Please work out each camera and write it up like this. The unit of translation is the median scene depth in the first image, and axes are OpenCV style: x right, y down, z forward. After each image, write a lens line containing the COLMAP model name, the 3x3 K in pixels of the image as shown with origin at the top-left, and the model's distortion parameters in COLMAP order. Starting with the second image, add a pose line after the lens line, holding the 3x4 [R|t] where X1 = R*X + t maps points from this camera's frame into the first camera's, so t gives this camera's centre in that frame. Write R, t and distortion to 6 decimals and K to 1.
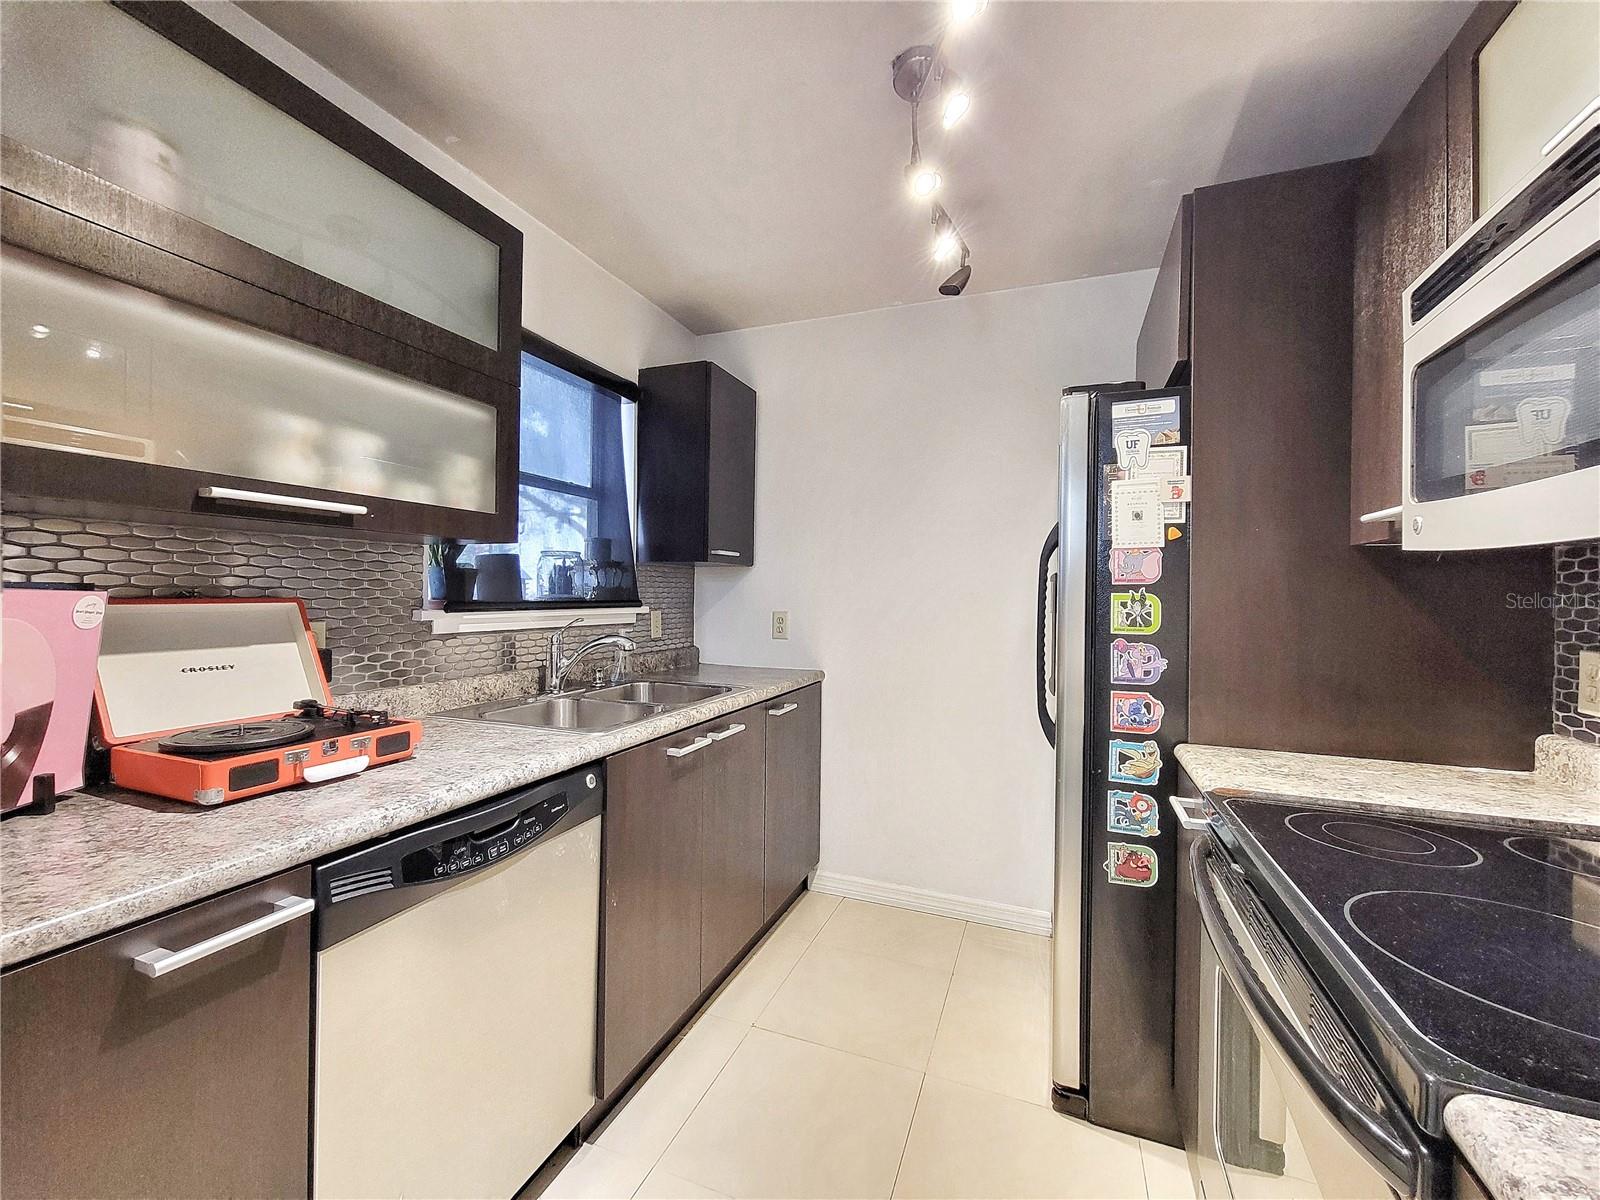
lens RADIAL K [[652.0, 0, 803.9], [0, 652.0, 594.1], [0, 0, 1]] dist [-0.000179, 0.000156]
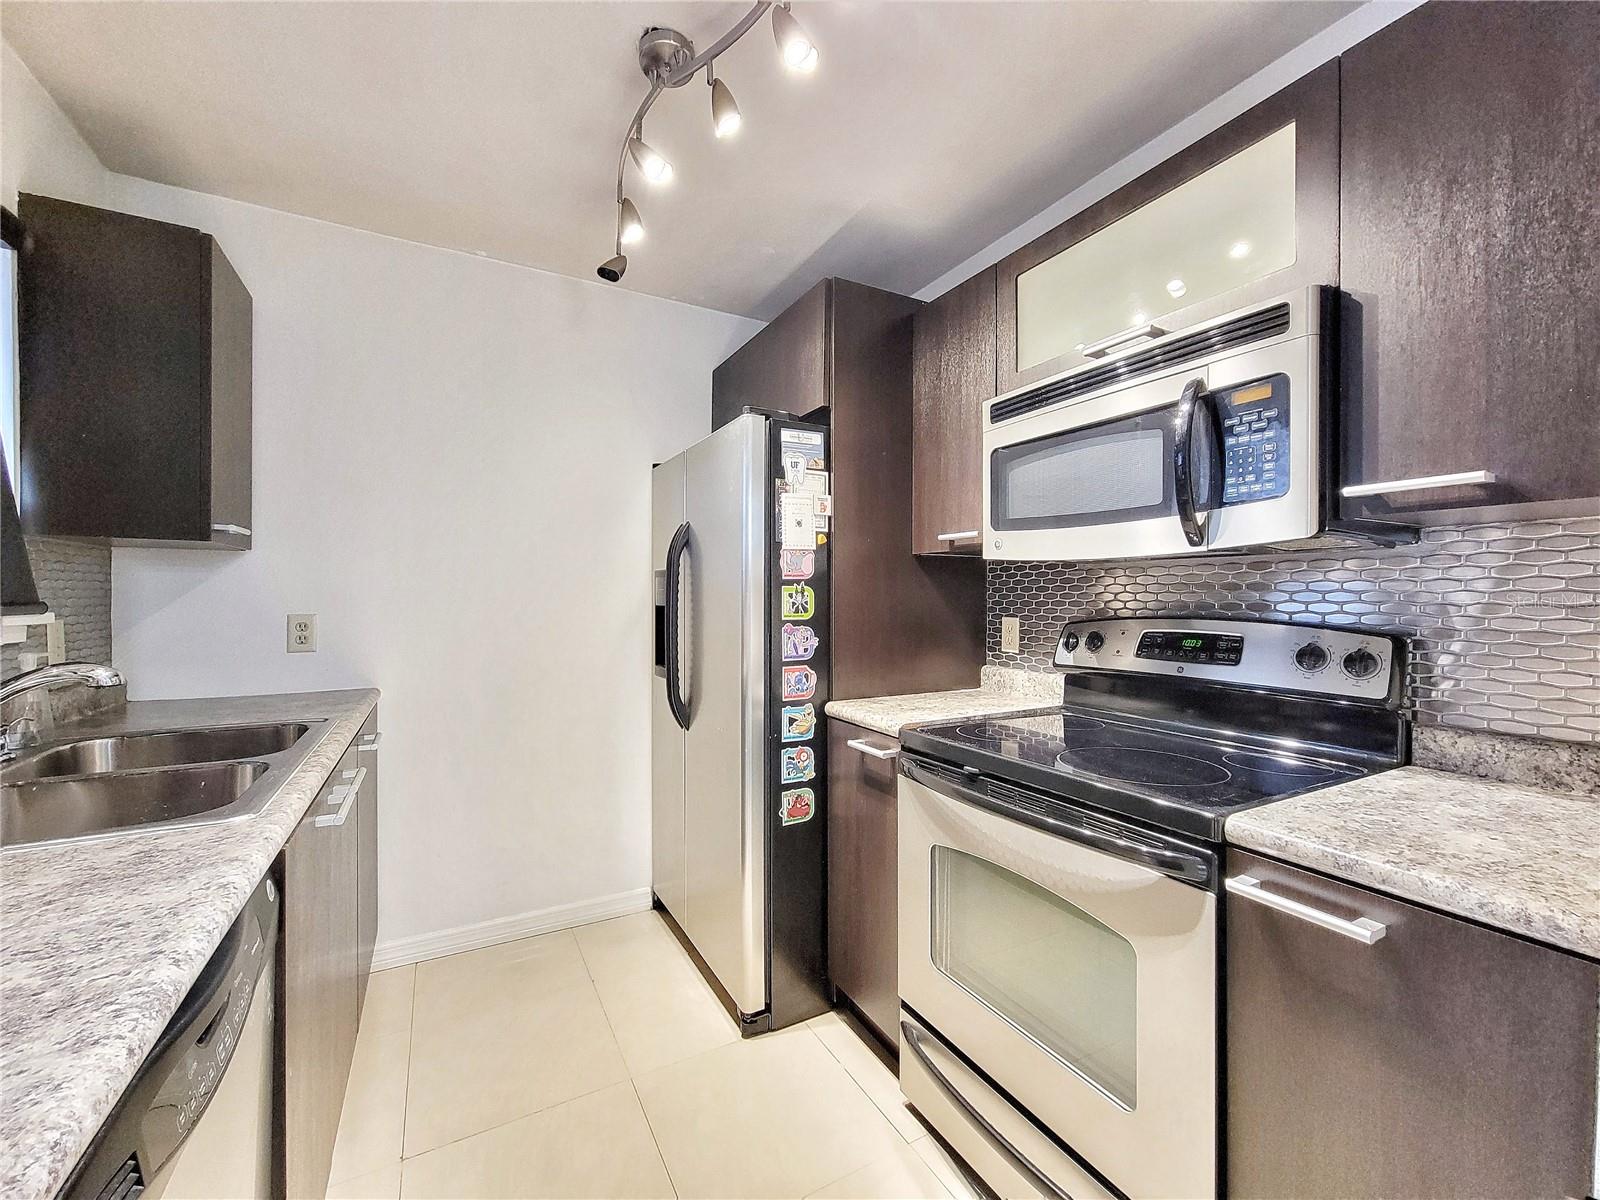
lens RADIAL K [[652.0, 0, 802.4], [0, 652.0, 595.6], [0, 0, 1]] dist [-0.000179, 0.000156]
pose [[0.639779, -0.011553, 0.768472, -0.435438], [0.005762, 0.999931, 0.010235, 0.003908], [-0.768537, -0.002120, 0.639802, 0.202196]]
